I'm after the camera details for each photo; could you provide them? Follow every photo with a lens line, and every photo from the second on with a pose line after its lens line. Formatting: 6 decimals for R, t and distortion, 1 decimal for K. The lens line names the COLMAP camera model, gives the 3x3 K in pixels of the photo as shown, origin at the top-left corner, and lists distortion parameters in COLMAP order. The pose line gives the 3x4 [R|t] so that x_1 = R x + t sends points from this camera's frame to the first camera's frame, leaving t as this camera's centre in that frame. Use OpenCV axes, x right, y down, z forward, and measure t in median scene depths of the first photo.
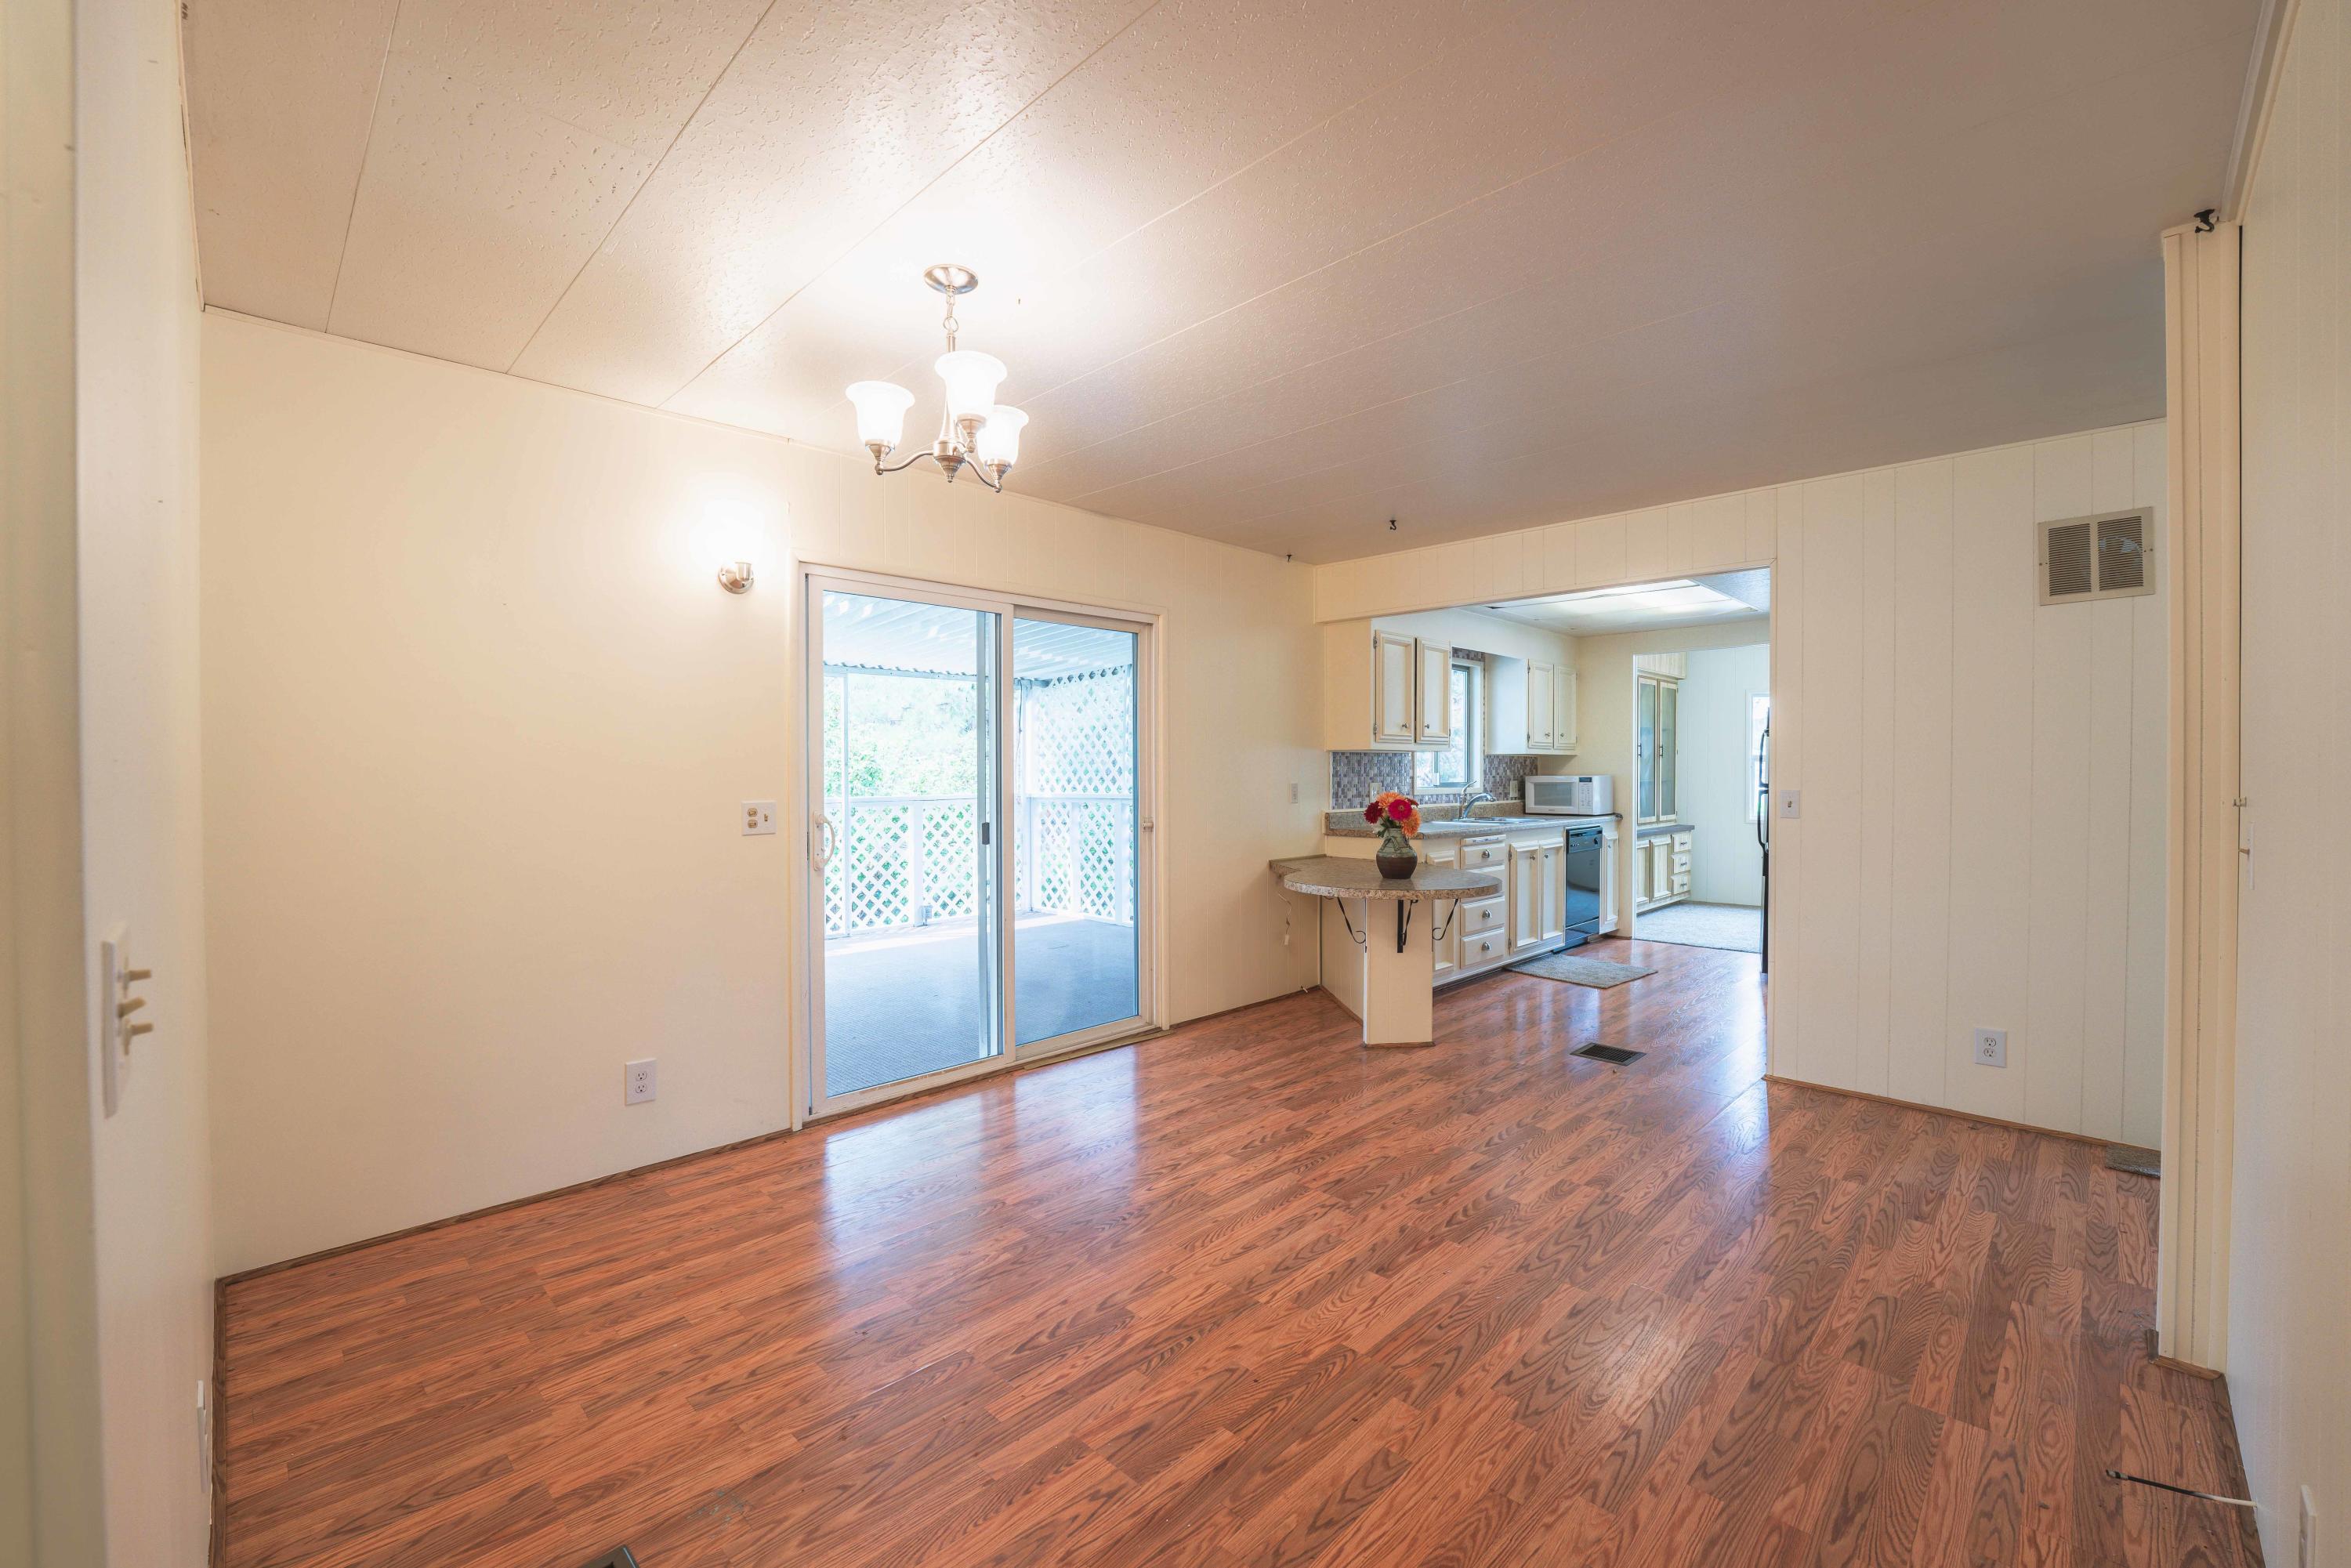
lens RADIAL K [[961.1, 0, 1174.0], [0, 961.1, 780.1], [0, 0, 1]] dist [-0.023880, 0.000106]
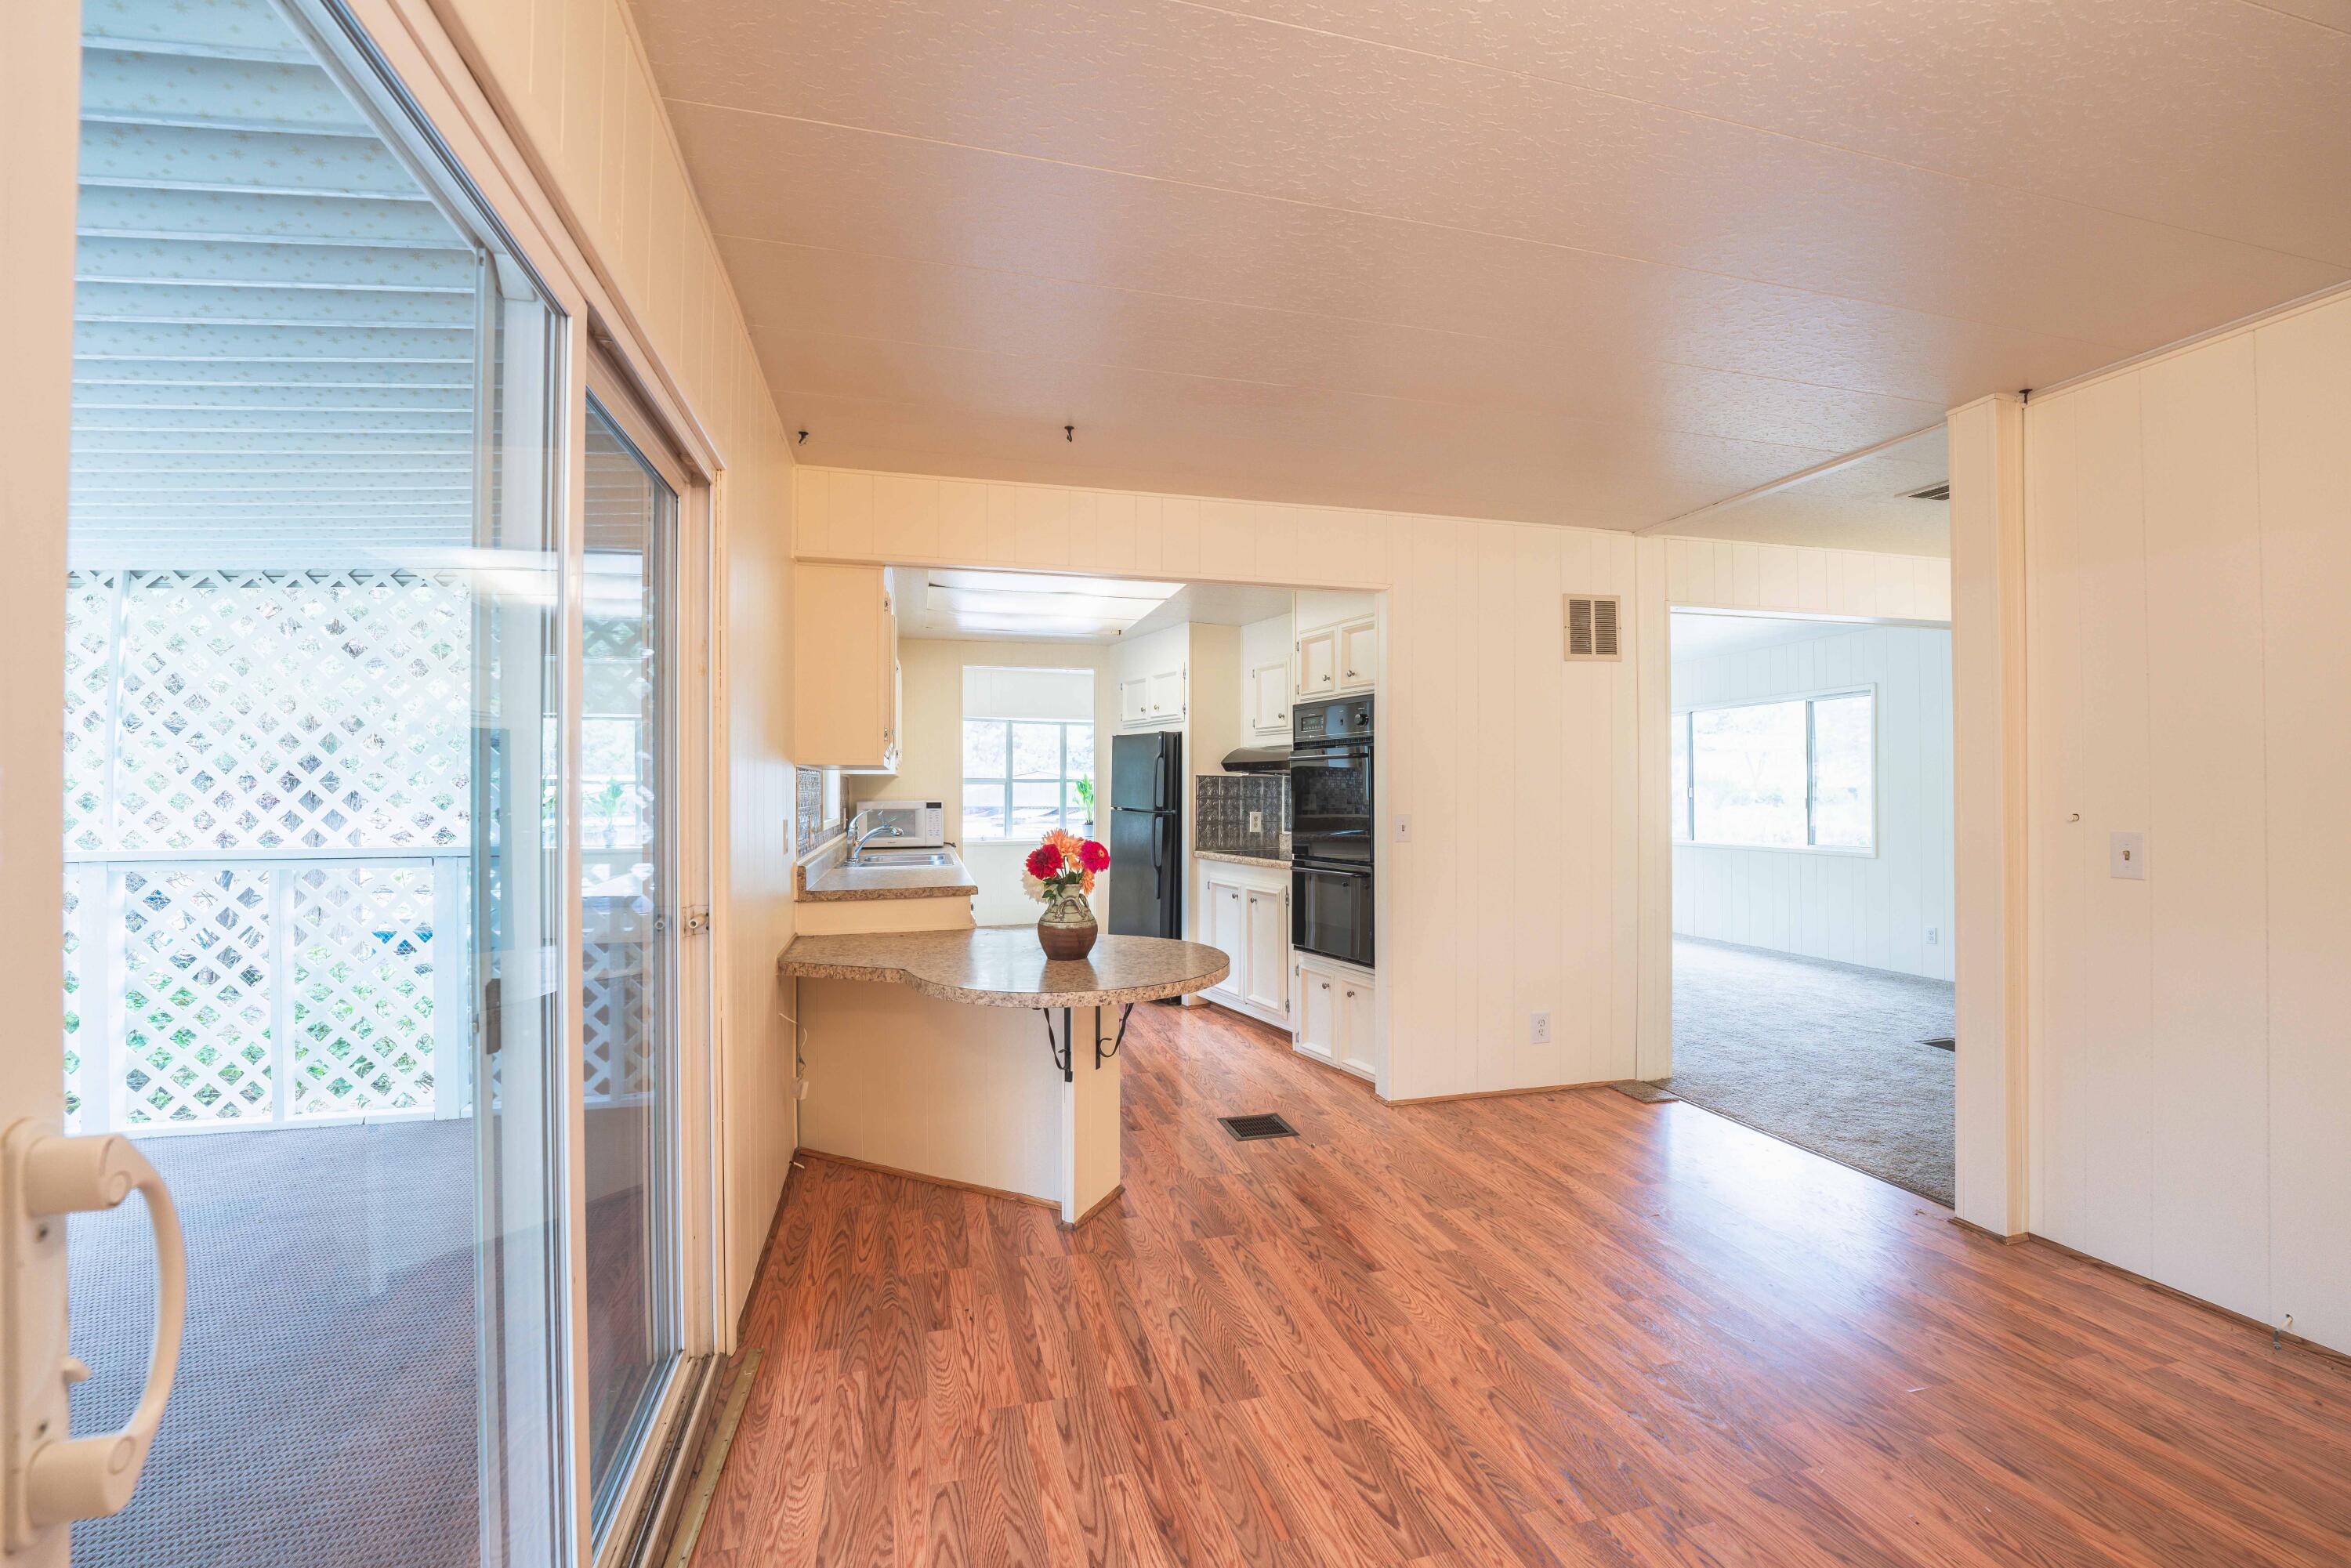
lens RADIAL K [[961.1, 0, 1170.1], [0, 961.1, 782.8], [0, 0, 1]] dist [-0.023880, 0.000106]
pose [[0.505322, 0.005391, 0.862914, -0.373338], [0.009733, 0.999881, -0.011947, -0.014177], [-0.862876, 0.014436, 0.505209, 0.713409]]
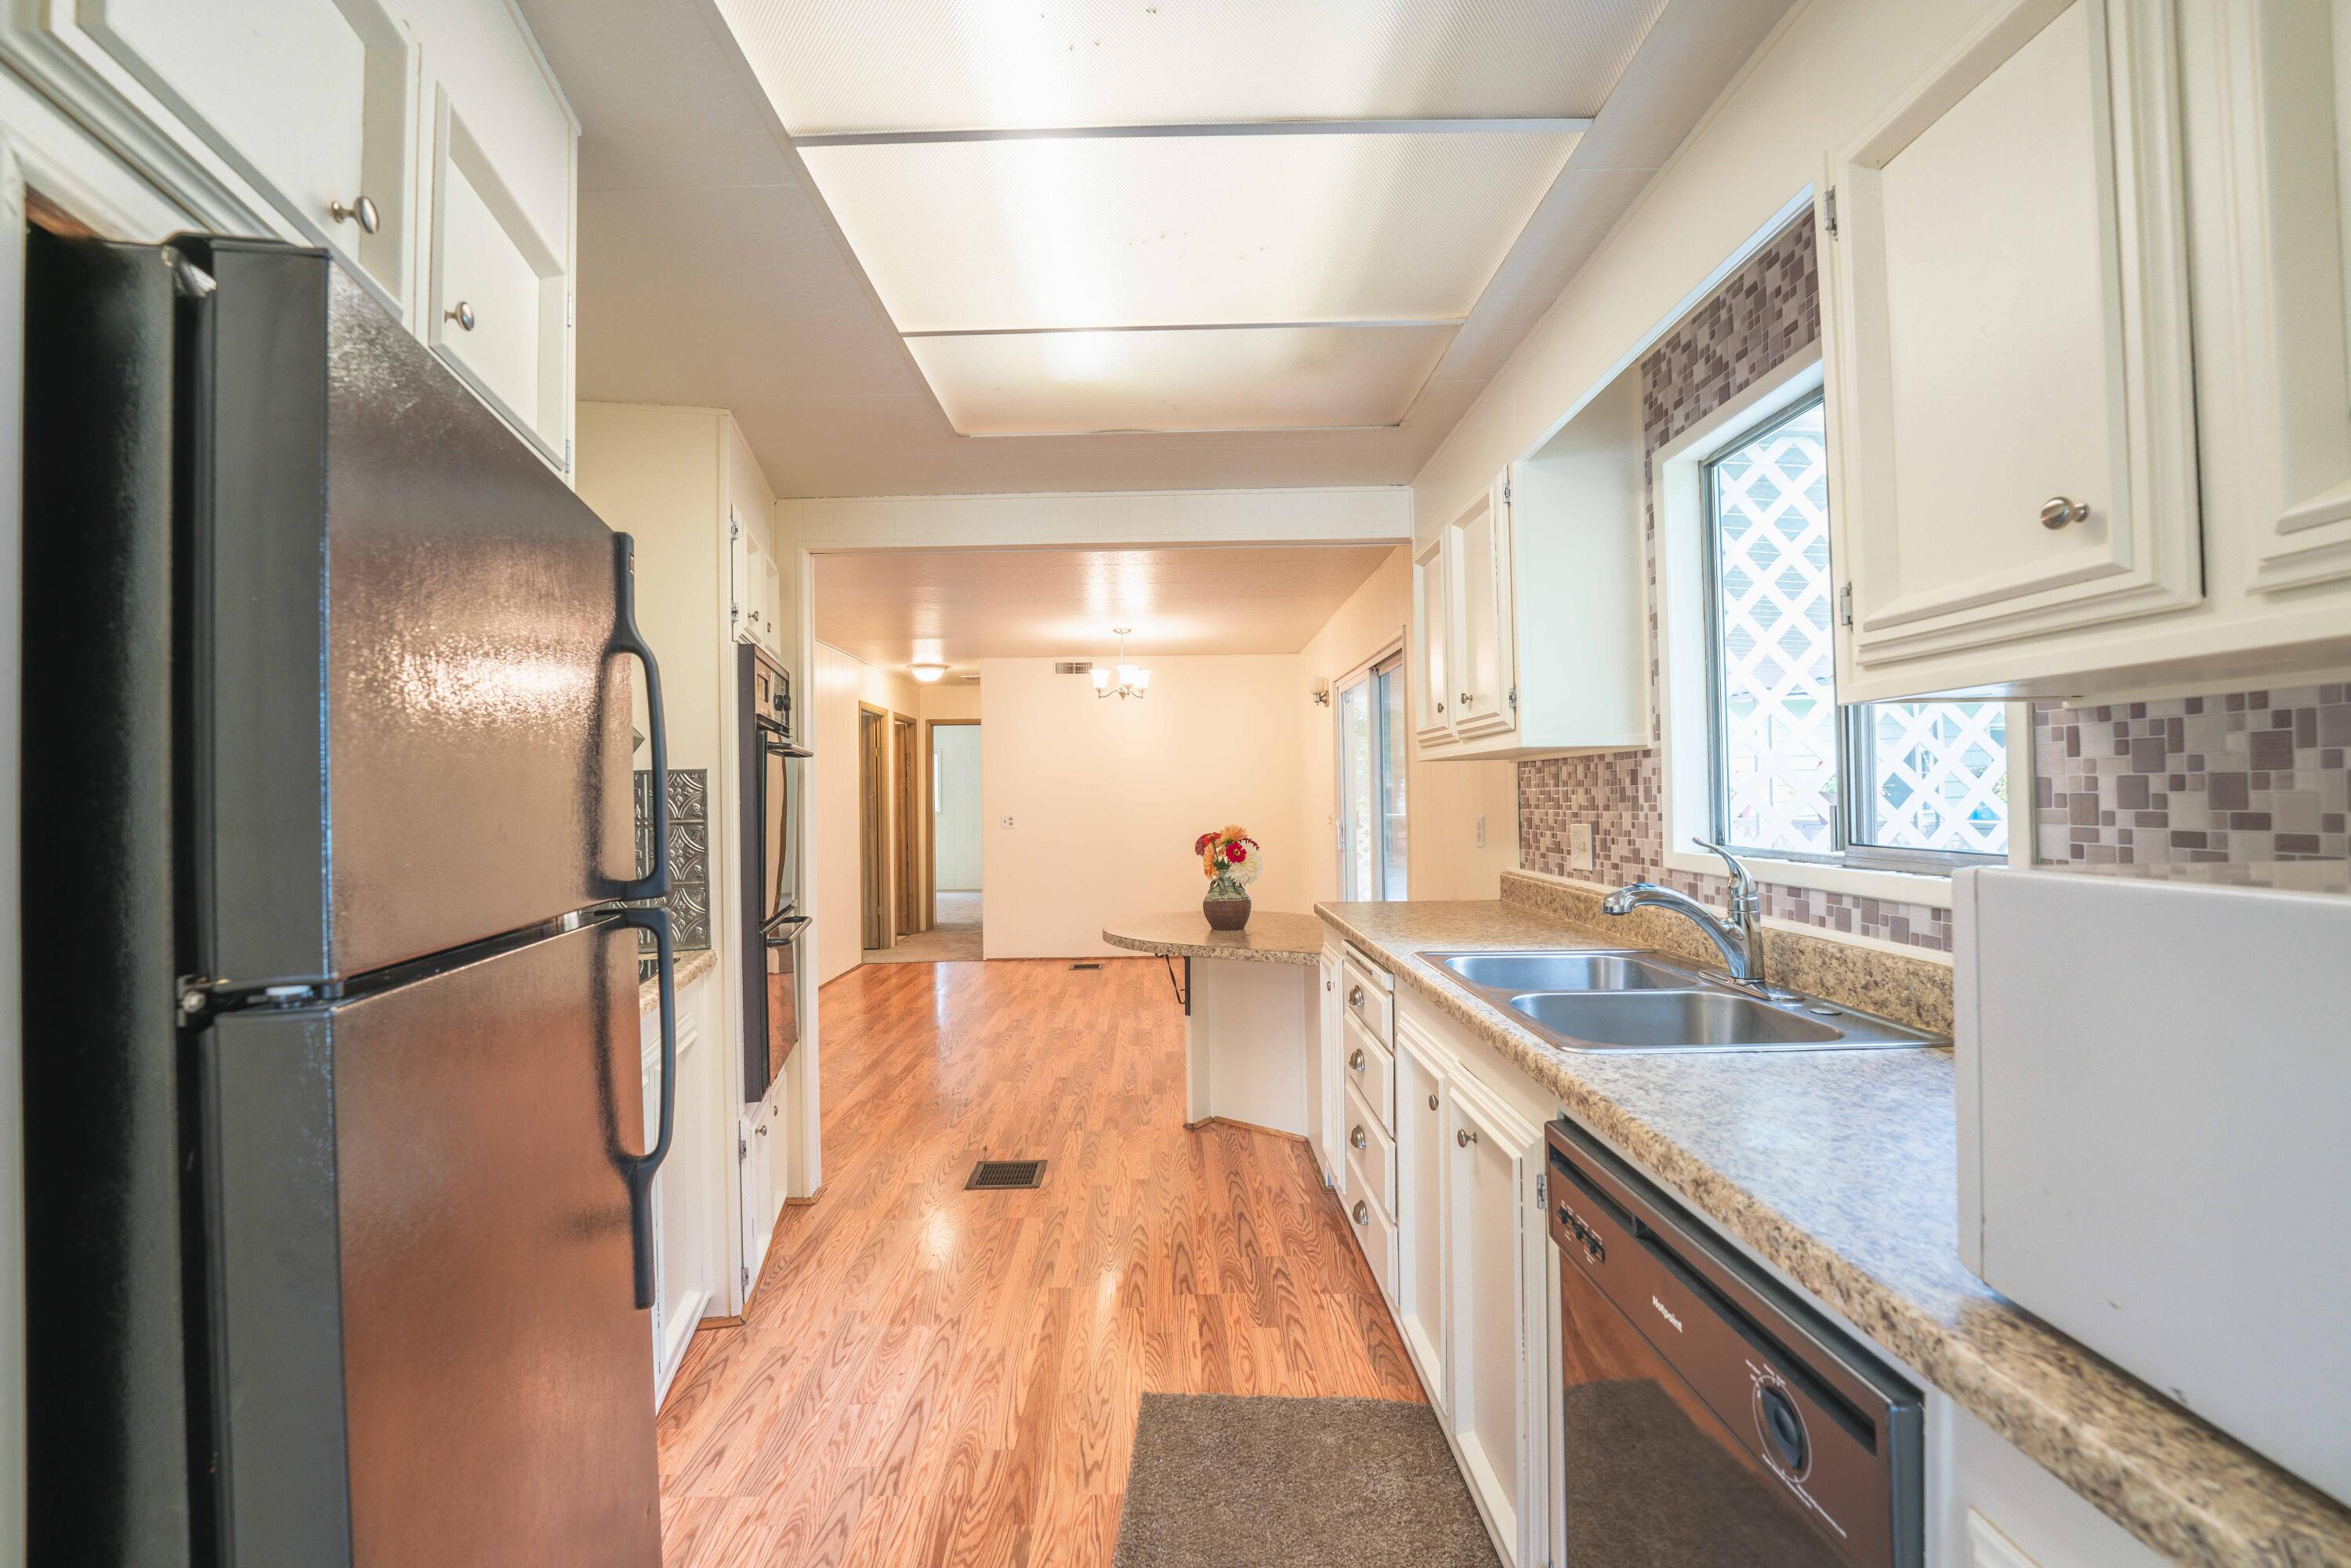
lens RADIAL K [[961.1, 0, 1164.5], [0, 961.1, 788.2], [0, 0, 1]] dist [-0.023880, 0.000106]
pose [[-0.705871, 0.005859, -0.708317, 1.029296], [0.010721, 0.999940, -0.002413, -0.022854], [0.708260, -0.009297, -0.705891, 1.854192]]
